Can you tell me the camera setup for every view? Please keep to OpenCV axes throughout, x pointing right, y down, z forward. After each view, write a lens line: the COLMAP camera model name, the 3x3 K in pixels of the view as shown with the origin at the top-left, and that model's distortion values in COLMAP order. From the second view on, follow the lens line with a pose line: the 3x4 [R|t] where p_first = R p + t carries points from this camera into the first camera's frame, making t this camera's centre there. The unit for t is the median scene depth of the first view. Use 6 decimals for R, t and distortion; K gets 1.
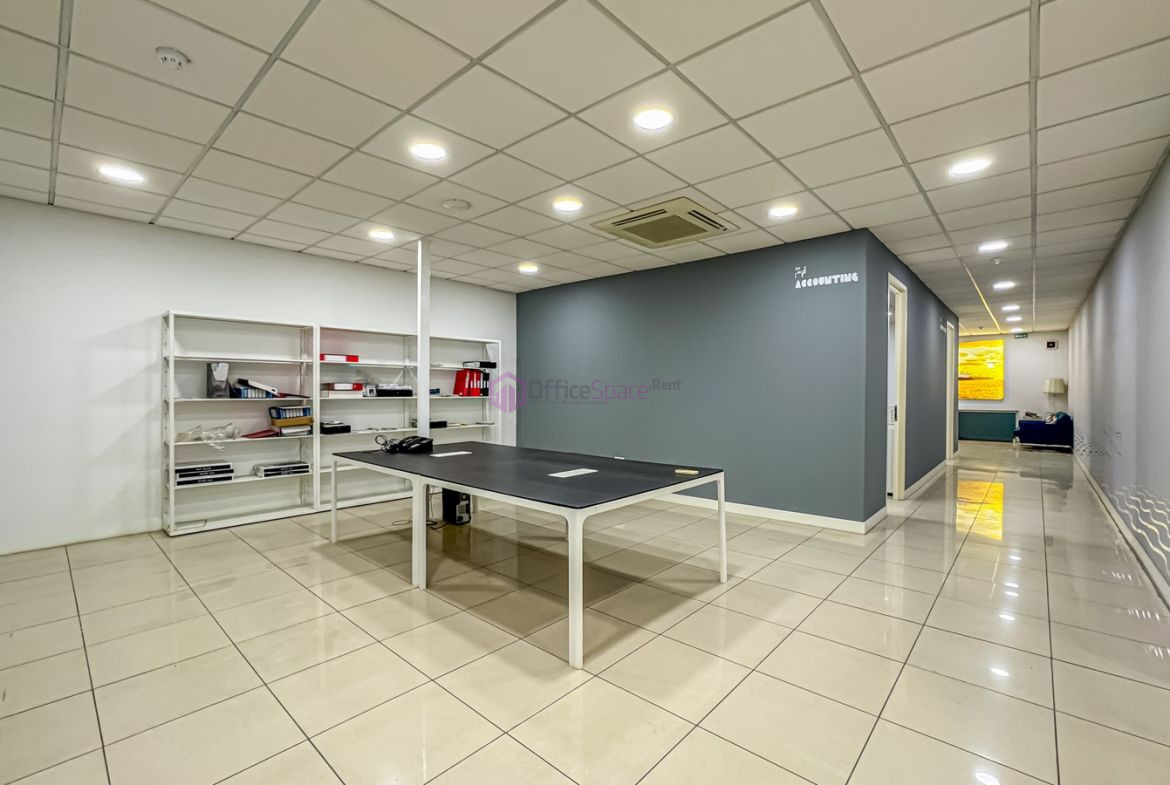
lens RADIAL K [[505.0, 0, 585.0], [0, 505.0, 392.5], [0, 0, 1]] dist [-0.000911, -0.000242]
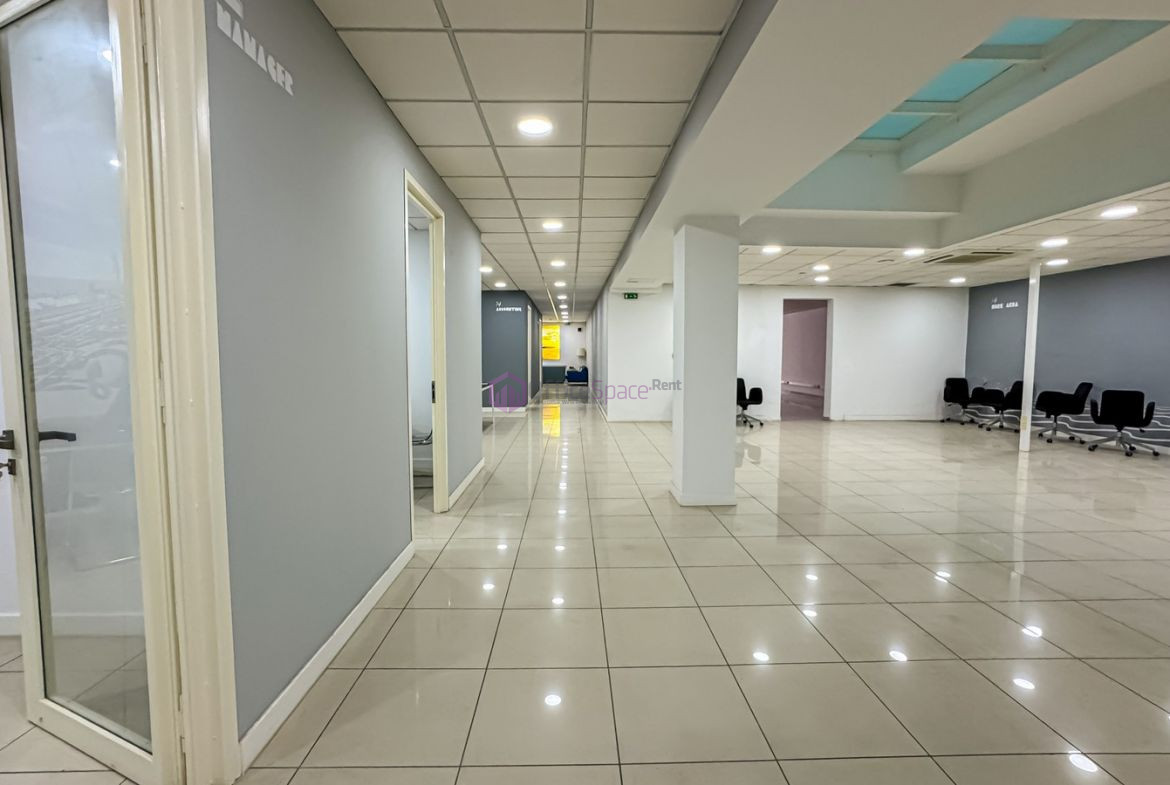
lens RADIAL K [[510.8, 0, 591.8], [0, 510.8, 390.2], [0, 0, 1]] dist [-0.035241, 0.013613]
pose [[0.719834, -0.049653, 0.692368, -0.412517], [0.002963, 0.997649, 0.068465, -0.001434], [-0.694140, -0.047232, 0.718289, -0.453090]]
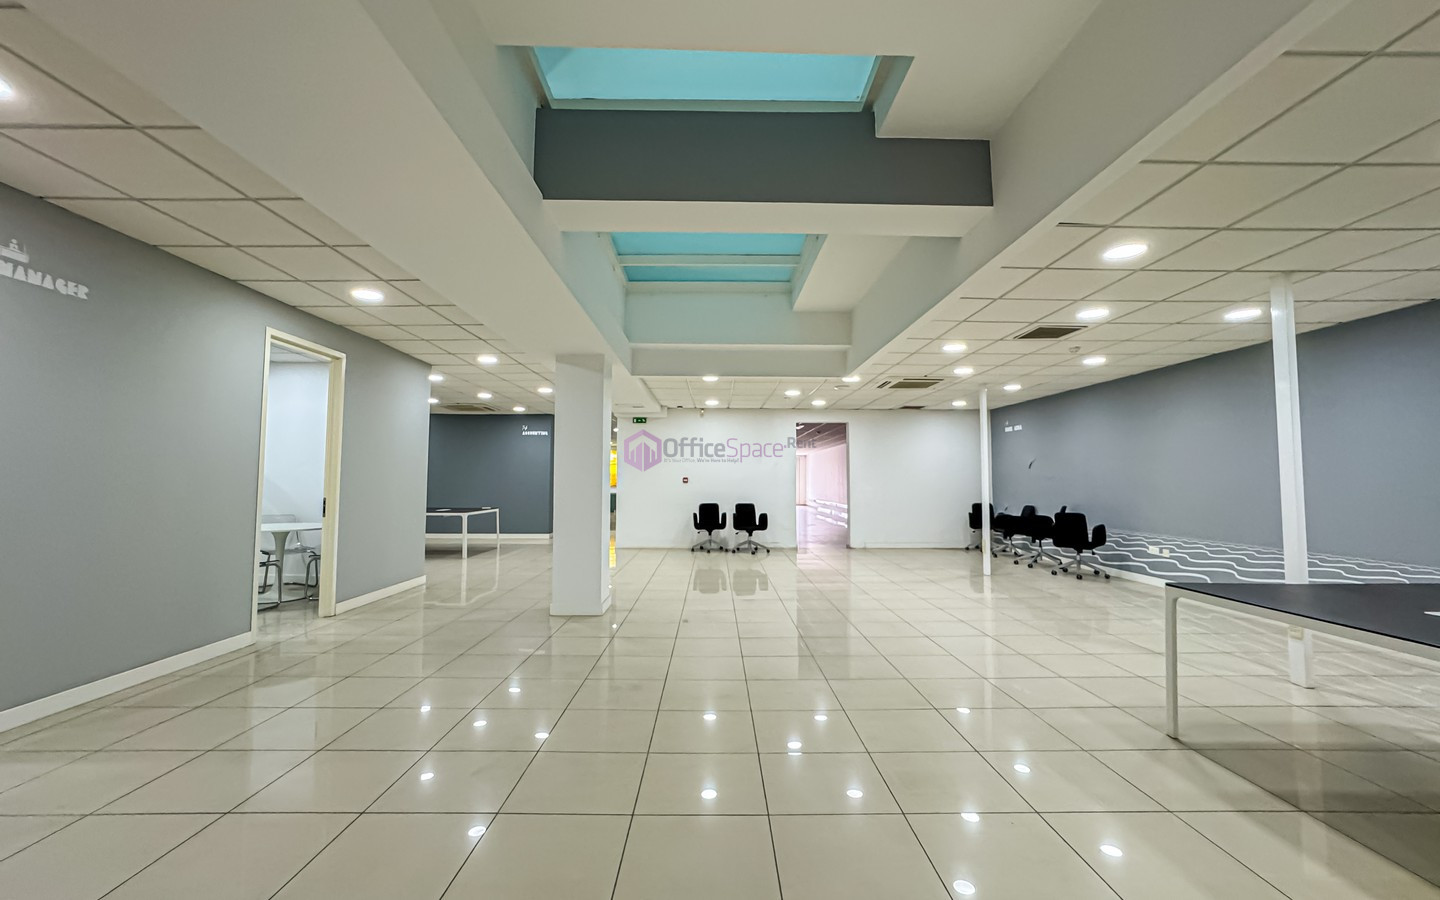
lens RADIAL K [[584.1, 0, 725.9], [0, 584.1, 448.6], [0, 0, 1]] dist [-0.058191, 0.030340]
pose [[0.730659, 0.038930, 0.681632, -0.315631], [0.001804, 0.998260, -0.058947, 0.004906], [-0.682740, 0.044299, 0.729317, -0.696470]]
